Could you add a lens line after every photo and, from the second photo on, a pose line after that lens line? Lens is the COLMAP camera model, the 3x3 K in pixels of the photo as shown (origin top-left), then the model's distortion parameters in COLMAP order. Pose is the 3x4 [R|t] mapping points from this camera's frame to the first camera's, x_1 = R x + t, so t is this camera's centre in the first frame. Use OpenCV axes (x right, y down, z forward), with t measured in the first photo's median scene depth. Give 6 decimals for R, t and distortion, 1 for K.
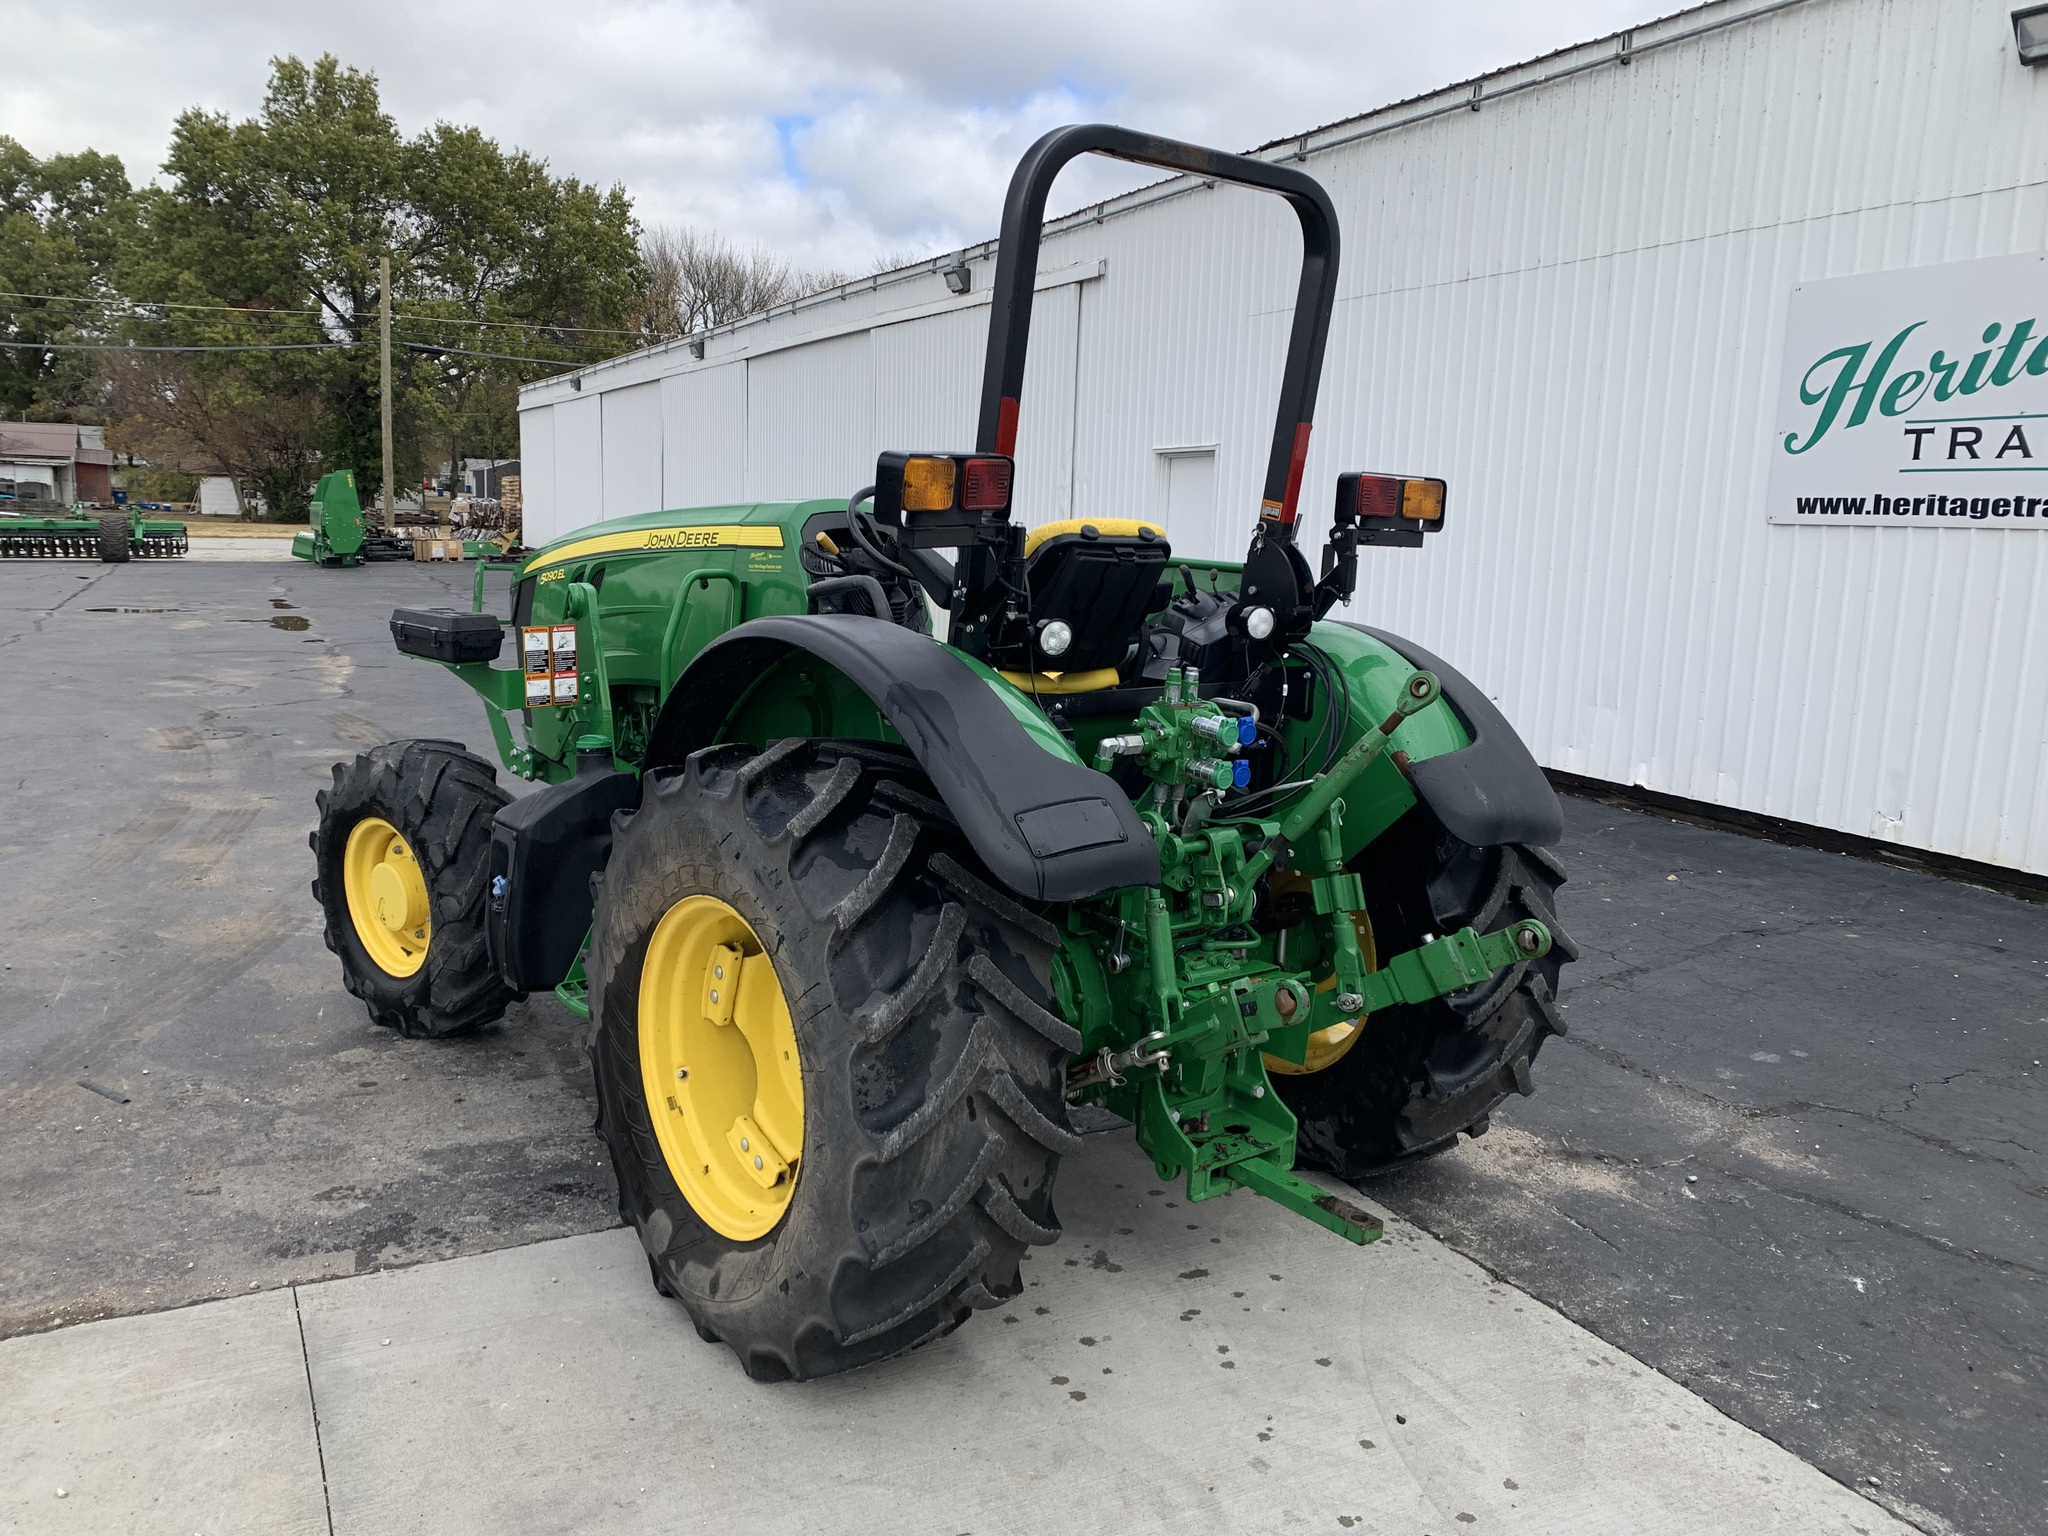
lens RADIAL K [[1557.4, 0, 1010.6], [0, 1557.4, 768.0], [0, 0, 1]] dist [0.023768, -0.024447]
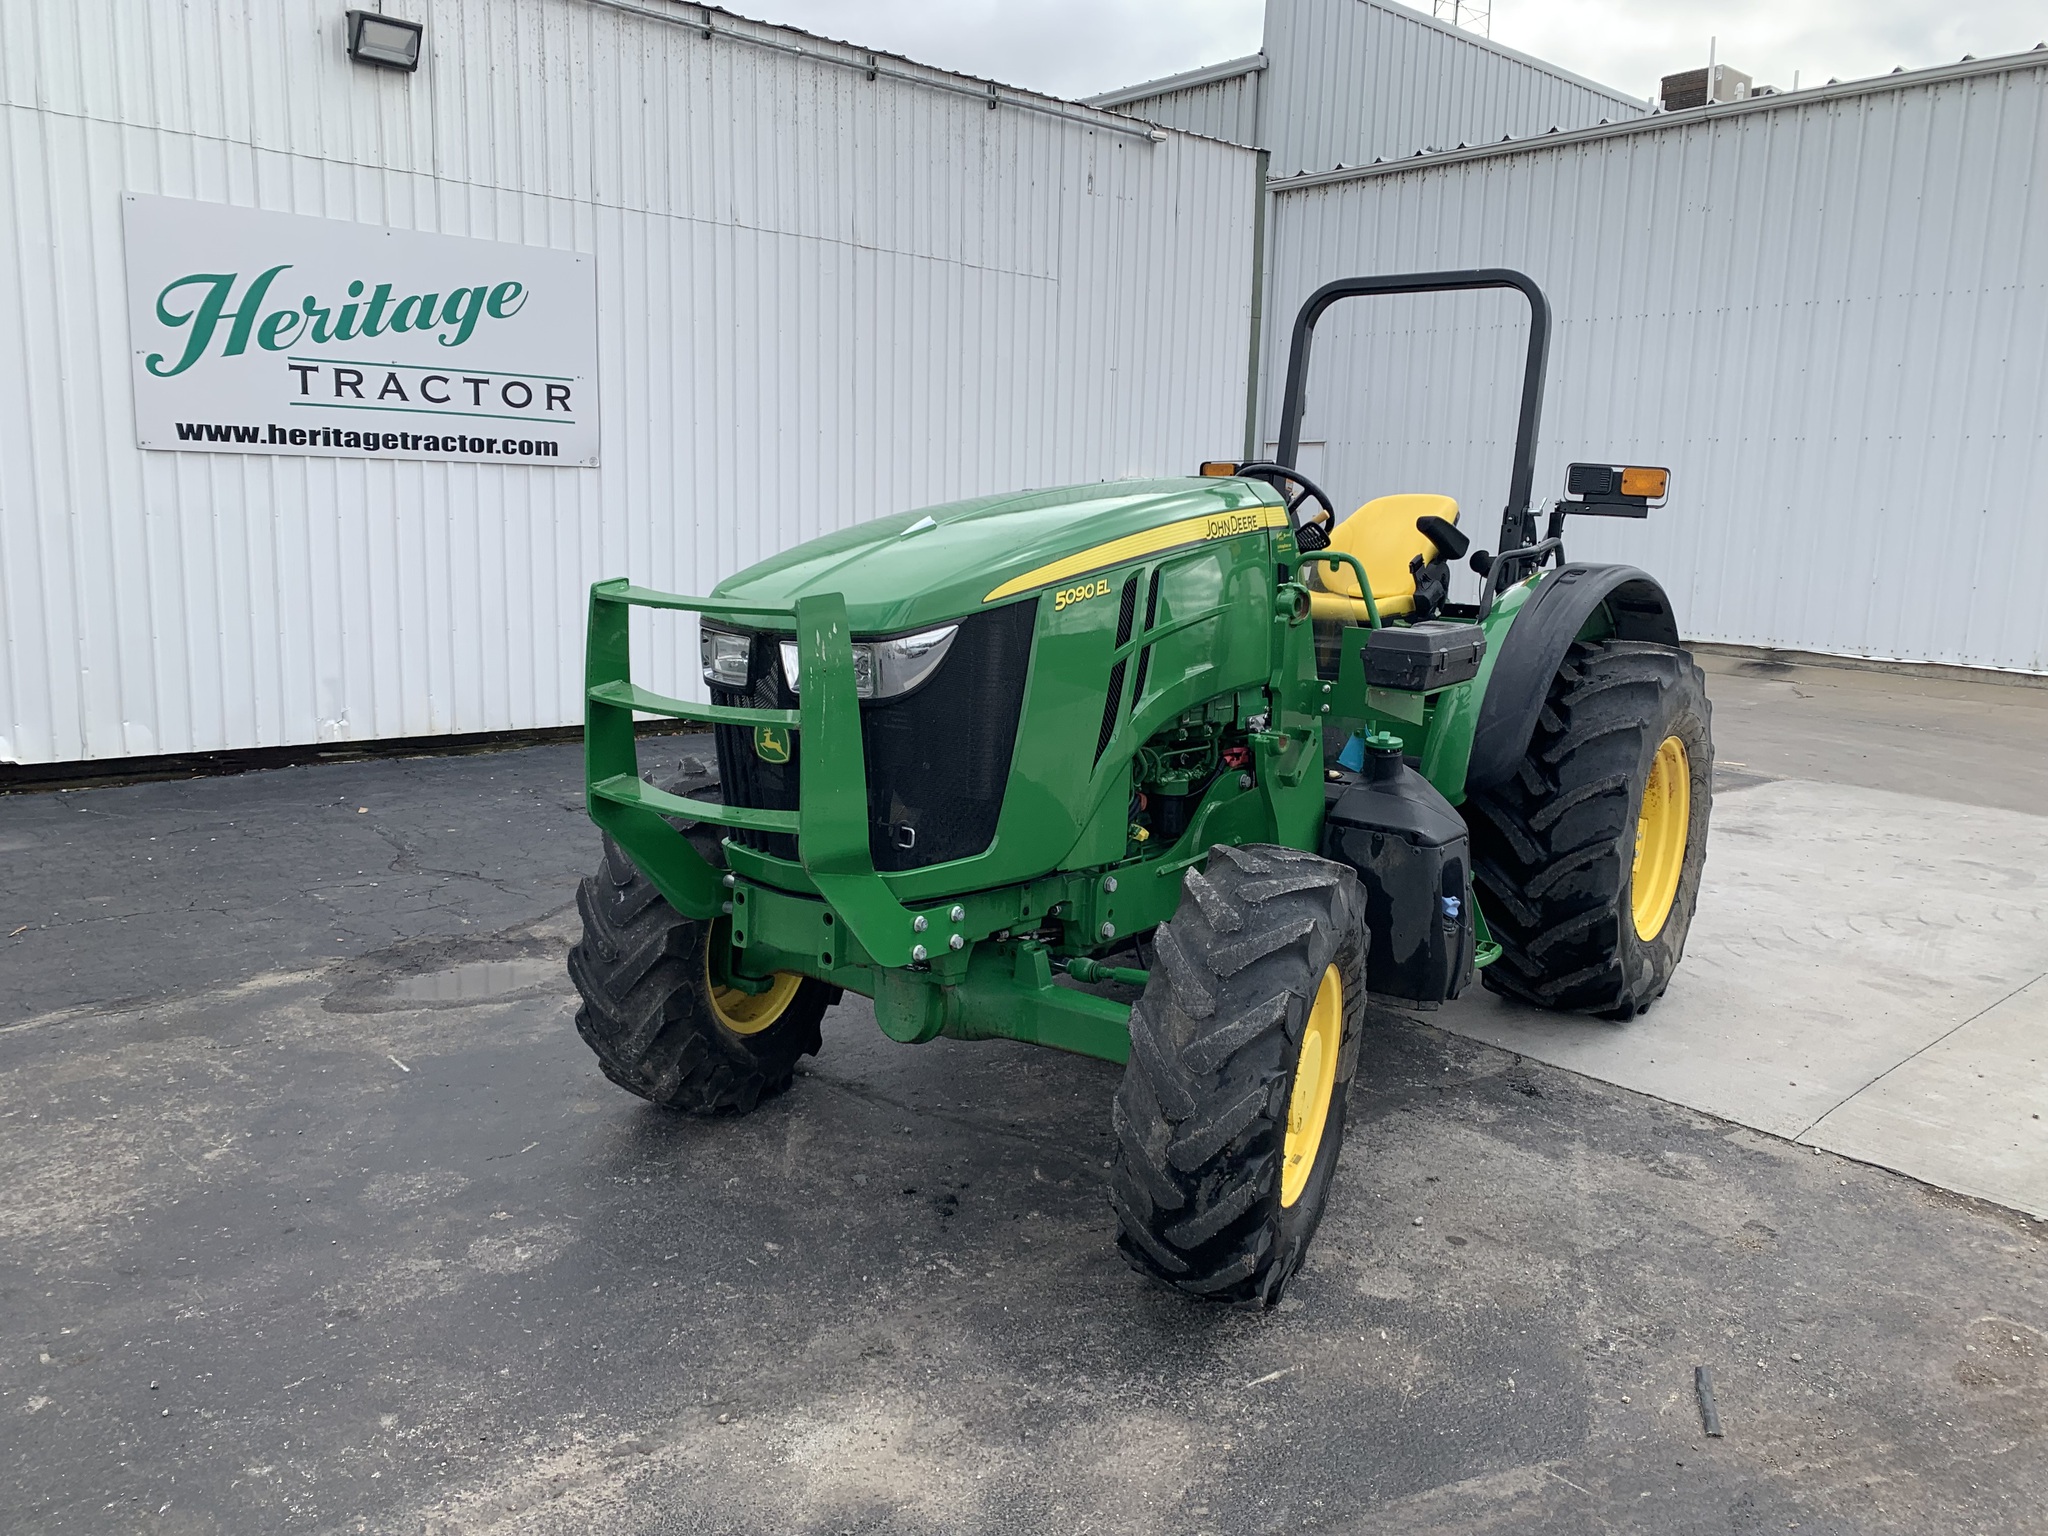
lens RADIAL K [[1557.4, 0, 1024.6], [0, 1557.4, 749.2], [0, 0, 1]] dist [0.023768, -0.024447]
pose [[-0.258866, -0.189363, 0.947170, -0.601805], [0.119091, 0.966856, 0.225846, -0.137040], [-0.958544, 0.171263, -0.227735, 0.769504]]
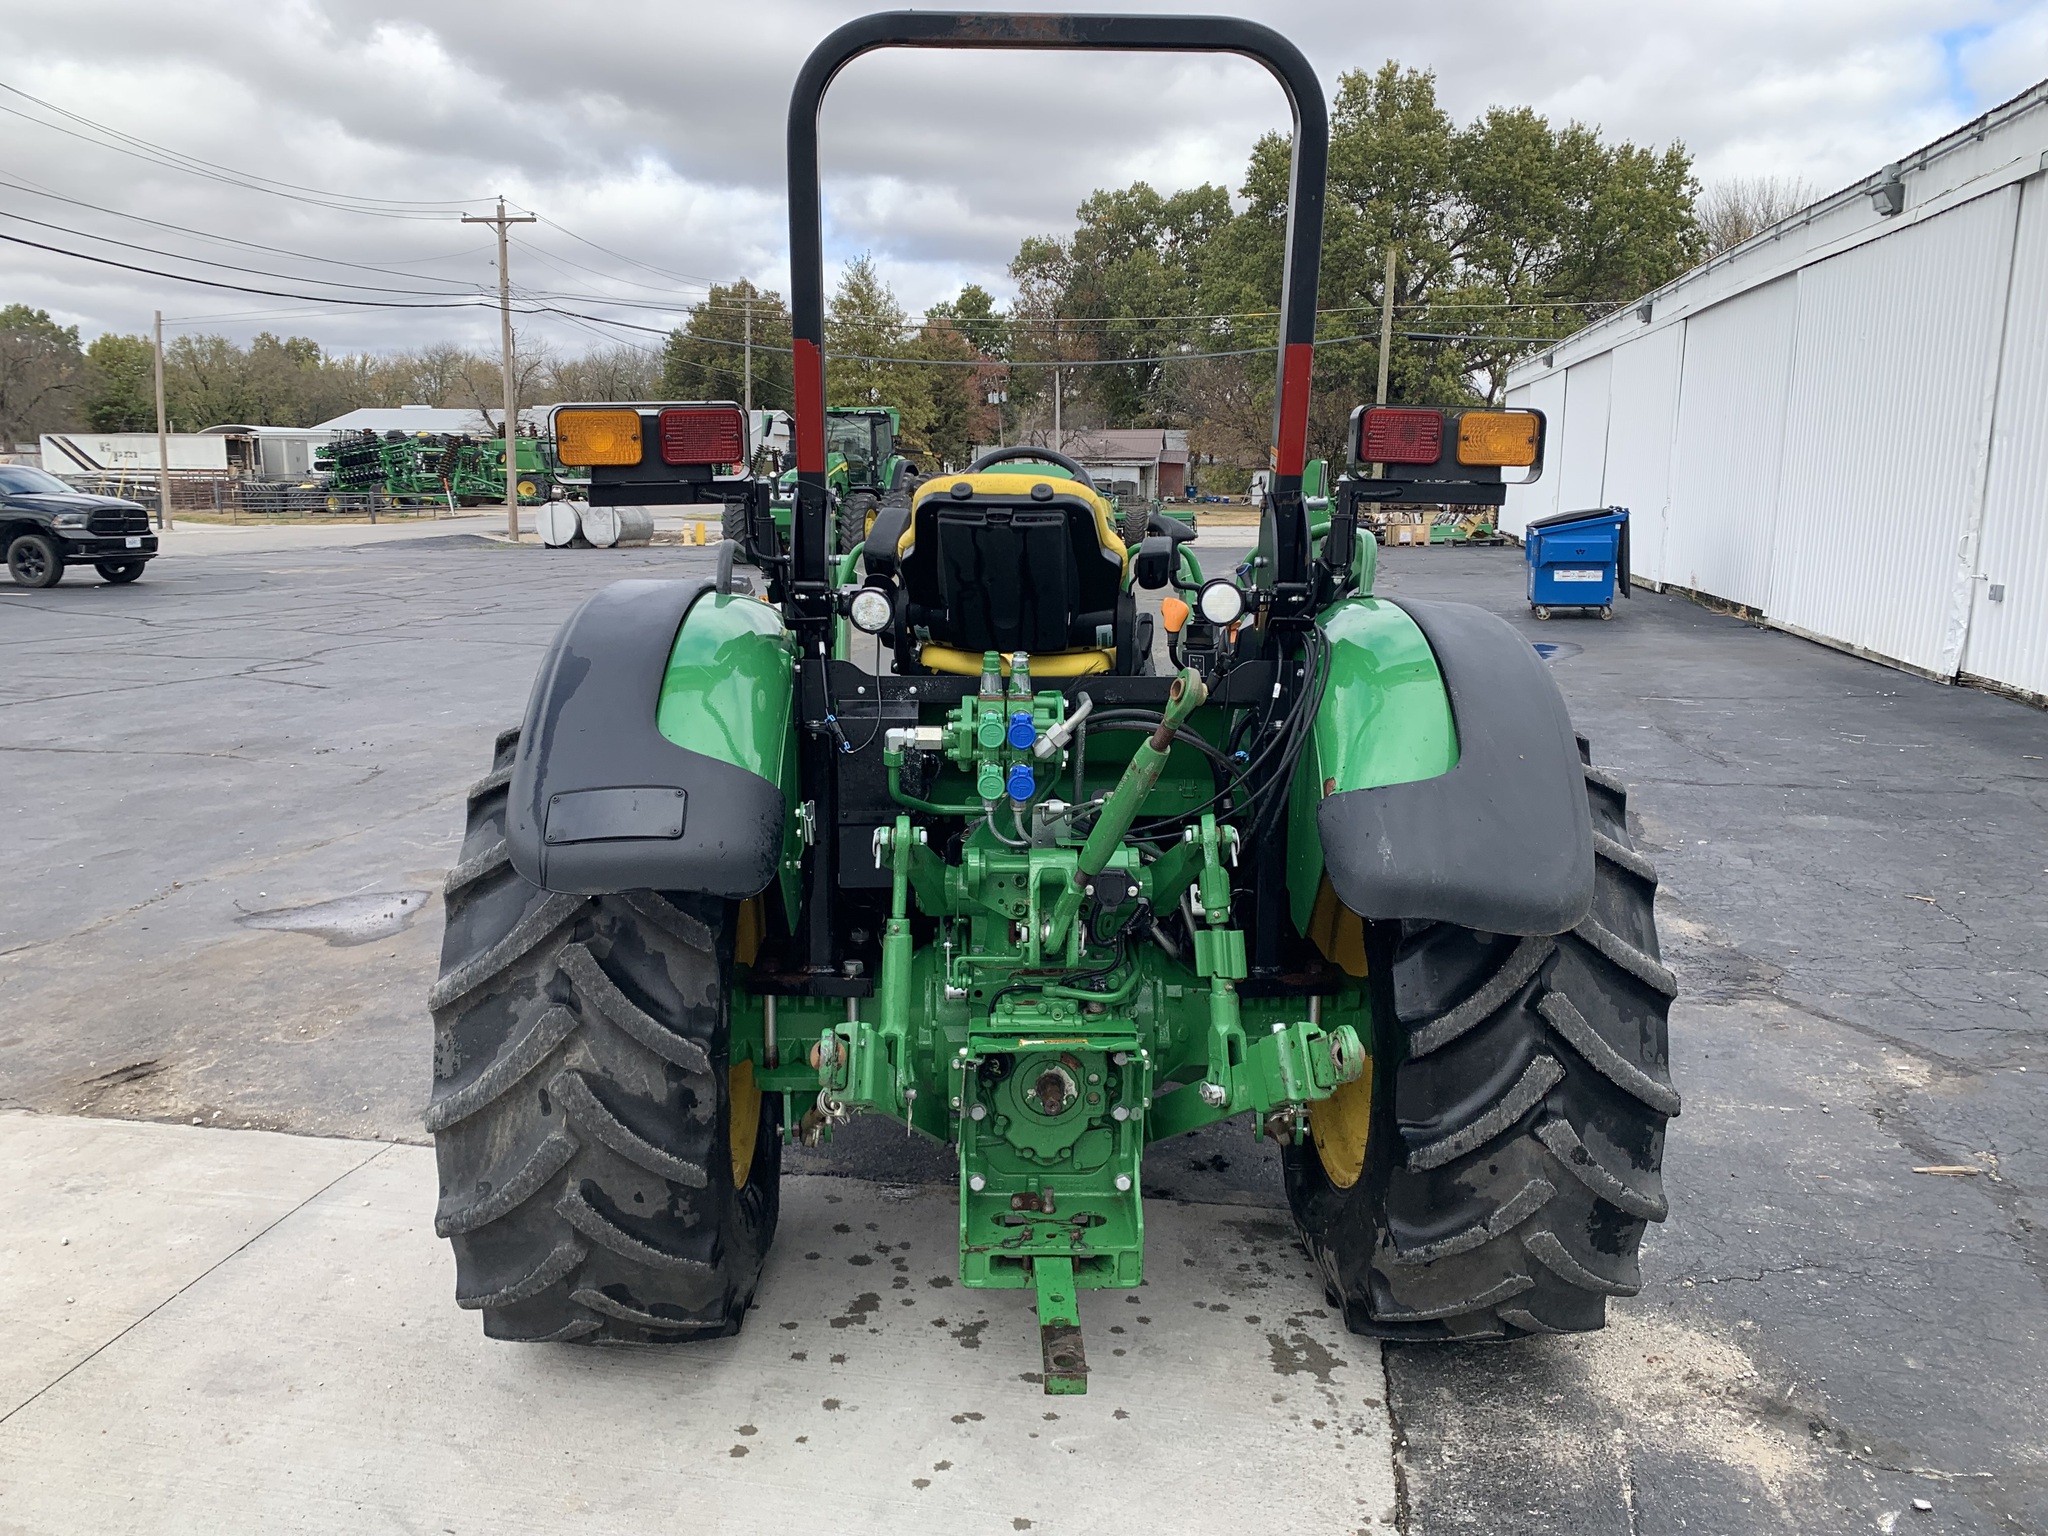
lens RADIAL K [[1557.4, 0, 1001.7], [0, 1557.4, 780.5], [0, 0, 1]] dist [0.023768, -0.024447]
pose [[0.796979, 0.089965, -0.597270, 0.250796], [-0.079926, 0.995858, 0.043353, -0.013120], [0.598696, 0.013186, 0.800868, 0.136618]]
